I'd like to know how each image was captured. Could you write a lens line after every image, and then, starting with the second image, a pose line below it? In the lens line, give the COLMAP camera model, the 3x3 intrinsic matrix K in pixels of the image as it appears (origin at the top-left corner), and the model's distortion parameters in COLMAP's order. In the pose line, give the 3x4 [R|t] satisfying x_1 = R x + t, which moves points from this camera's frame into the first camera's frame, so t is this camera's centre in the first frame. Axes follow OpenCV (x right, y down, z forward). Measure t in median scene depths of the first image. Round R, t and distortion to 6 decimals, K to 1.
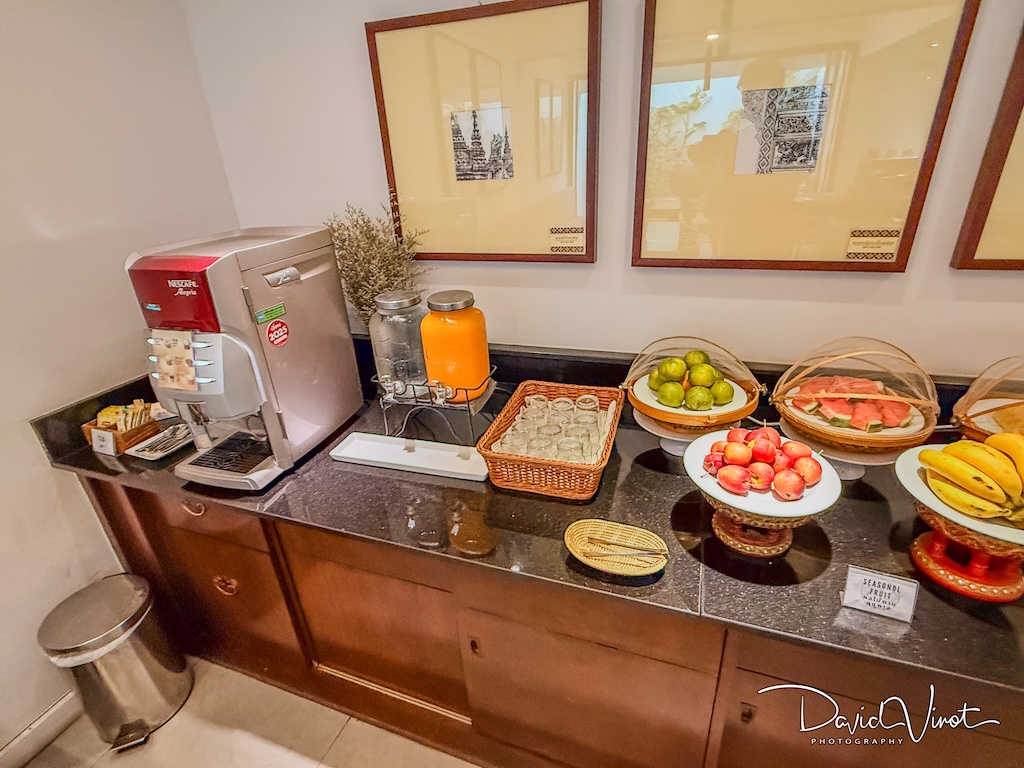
lens RADIAL K [[502.1, 0, 515.1], [0, 502.1, 383.4], [0, 0, 1]] dist [0.002231, -0.000117]
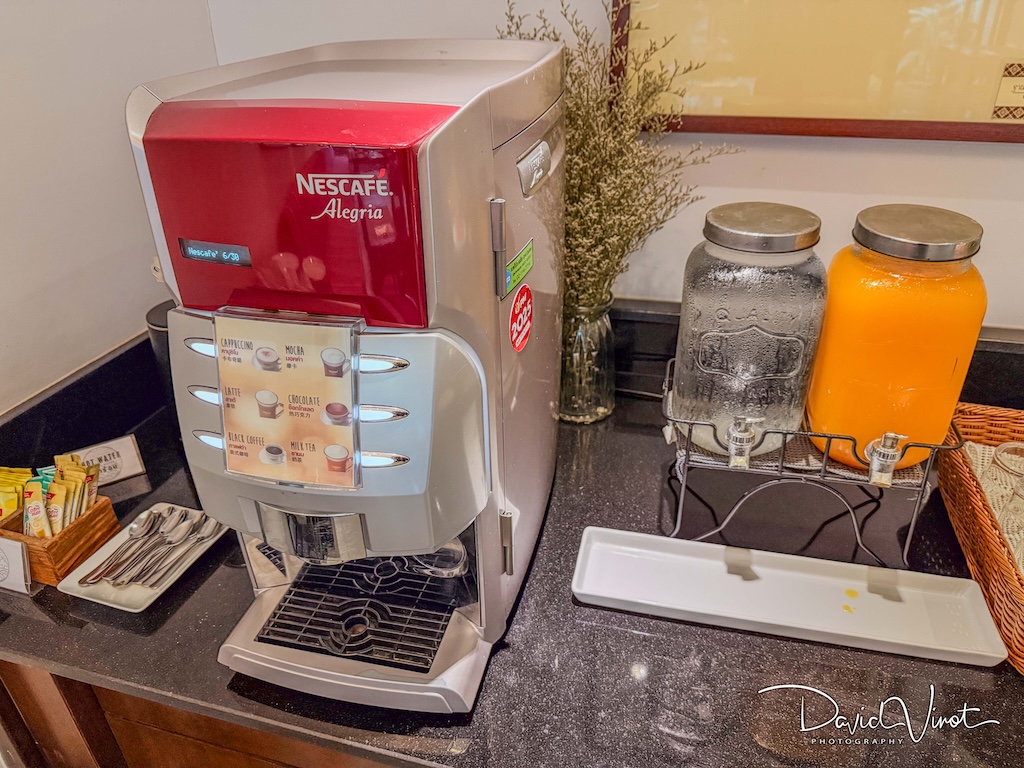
lens RADIAL K [[729.2, 0, 506.8], [0, 729.2, 385.5], [0, 0, 1]] dist [0.032398, -0.055861]
pose [[0.997639, -0.008957, 0.068097, -0.529275], [0.003744, 0.997078, 0.076296, -0.093003], [-0.068581, -0.075860, 0.994757, 0.454611]]
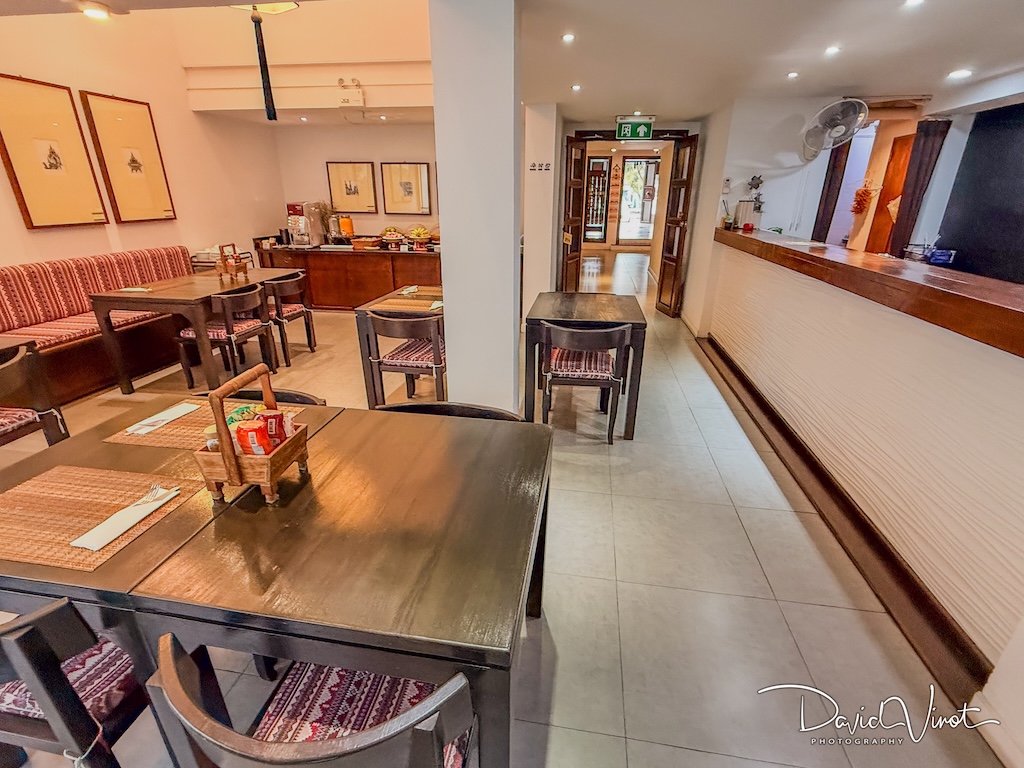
lens RADIAL K [[480.8, 0, 505.4], [0, 480.8, 389.1], [0, 0, 1]] dist [0.002021, -0.000399]
pose [[0.984215, -0.015451, 0.176304, 0.670659], [0.024610, 0.998452, -0.049885, 2.119106], [-0.175260, 0.053437, 0.983071, -4.544259]]
